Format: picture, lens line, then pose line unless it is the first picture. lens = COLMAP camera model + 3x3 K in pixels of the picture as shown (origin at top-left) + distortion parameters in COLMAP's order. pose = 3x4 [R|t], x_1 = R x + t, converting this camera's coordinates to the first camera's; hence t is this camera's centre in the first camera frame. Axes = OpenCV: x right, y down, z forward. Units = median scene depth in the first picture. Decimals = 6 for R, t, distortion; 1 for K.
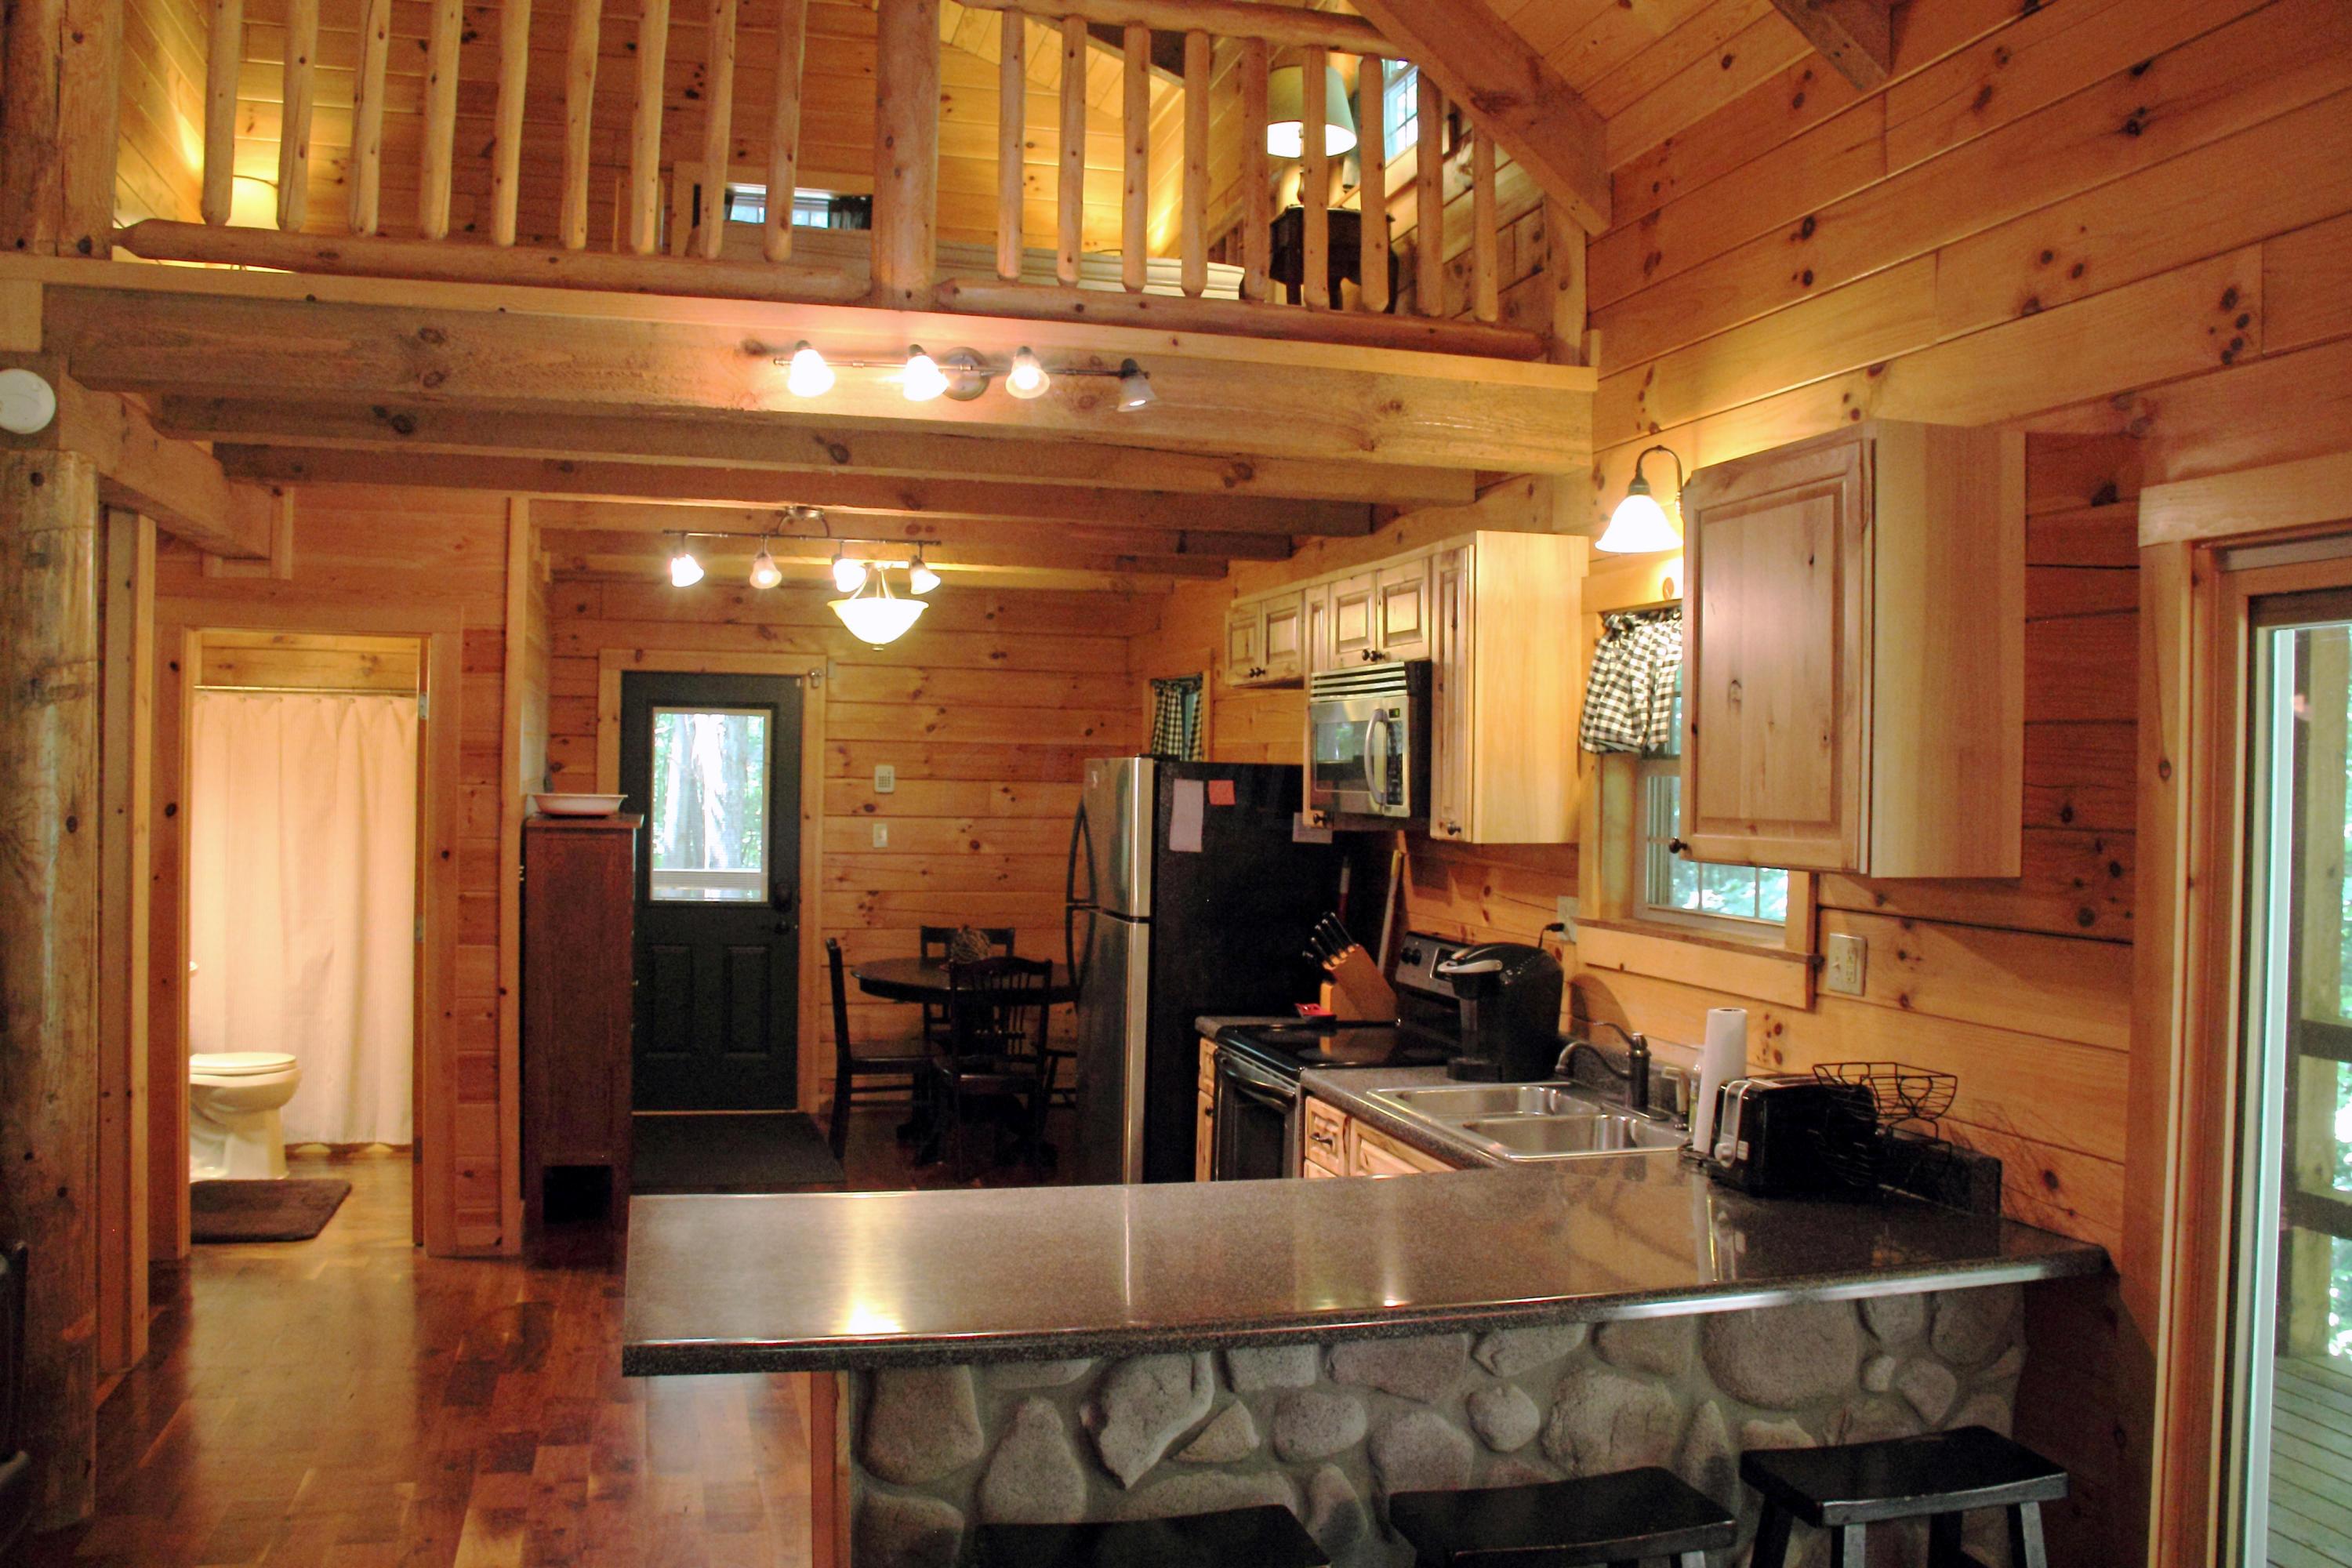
lens RADIAL K [[1914.6, 0, 1168.1], [0, 1914.6, 771.6], [0, 0, 1]] dist [-0.132834, 0.040454]
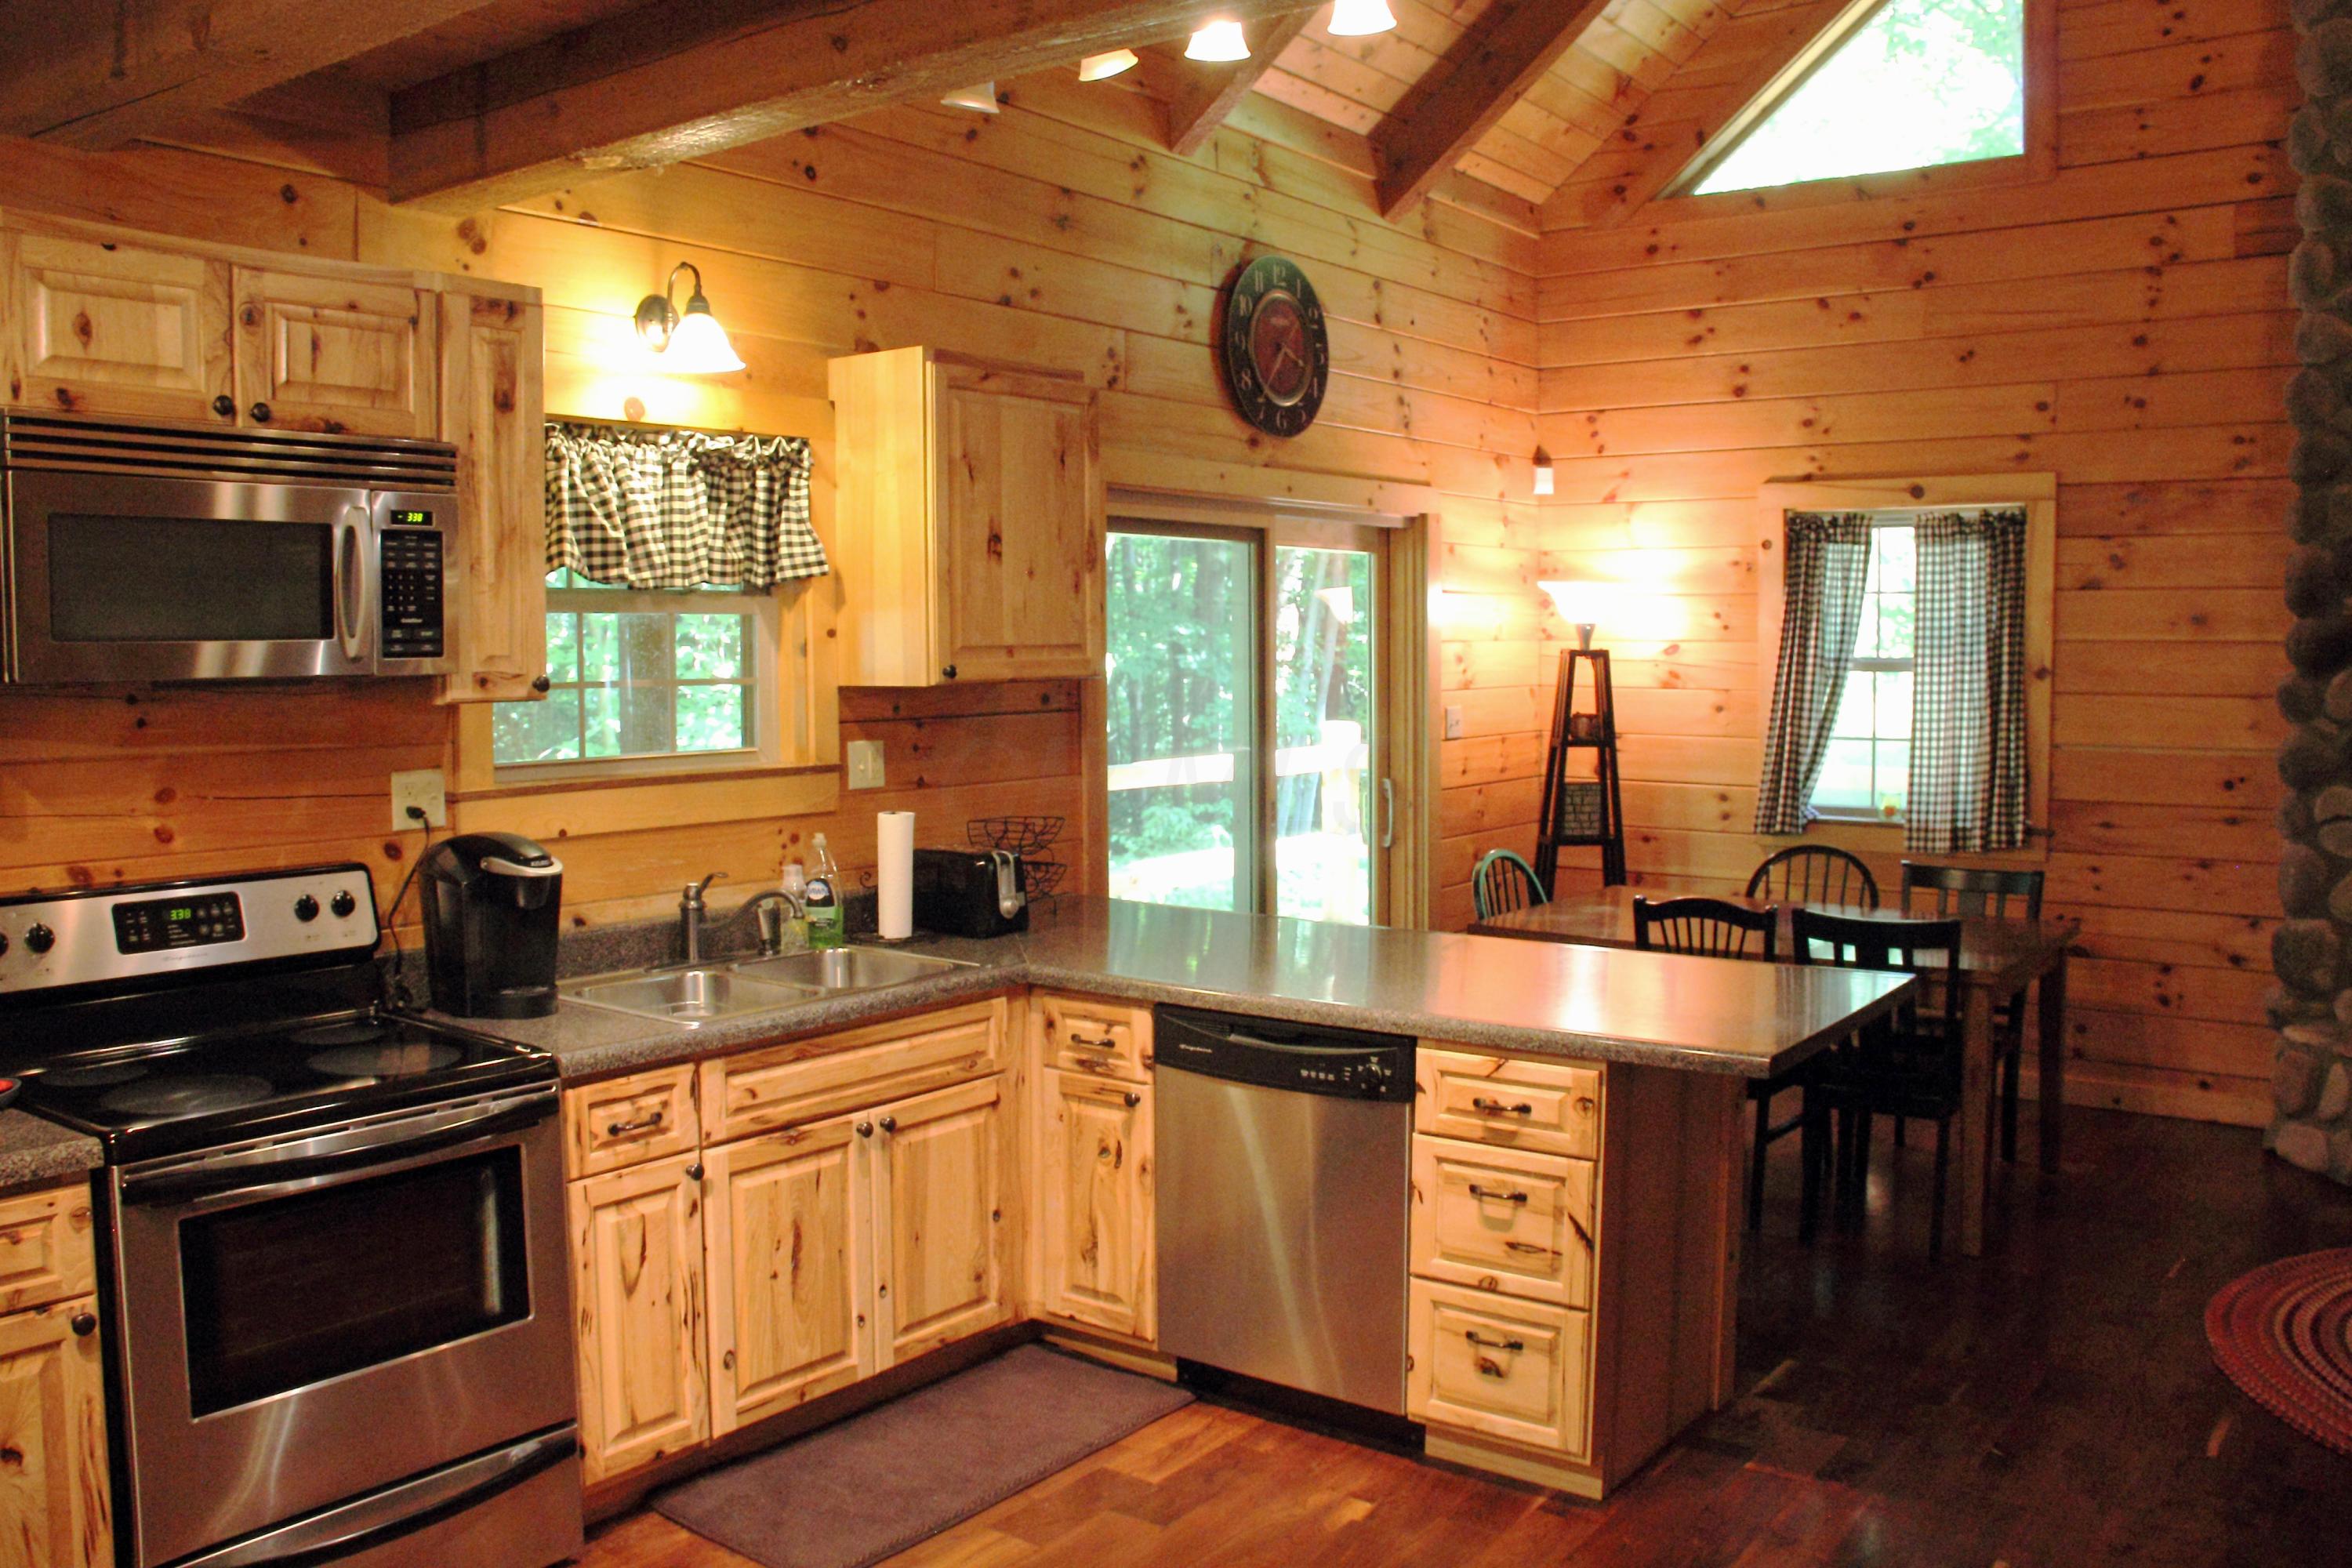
lens RADIAL K [[1914.6, 0, 1175.6], [0, 1914.6, 778.6], [0, 0, 1]] dist [-0.132834, 0.040454]
pose [[-0.615322, -0.077159, 0.784490, -0.419158], [-0.010791, 0.995929, 0.089491, -0.001773], [-0.788202, 0.046600, -0.613650, 0.904473]]
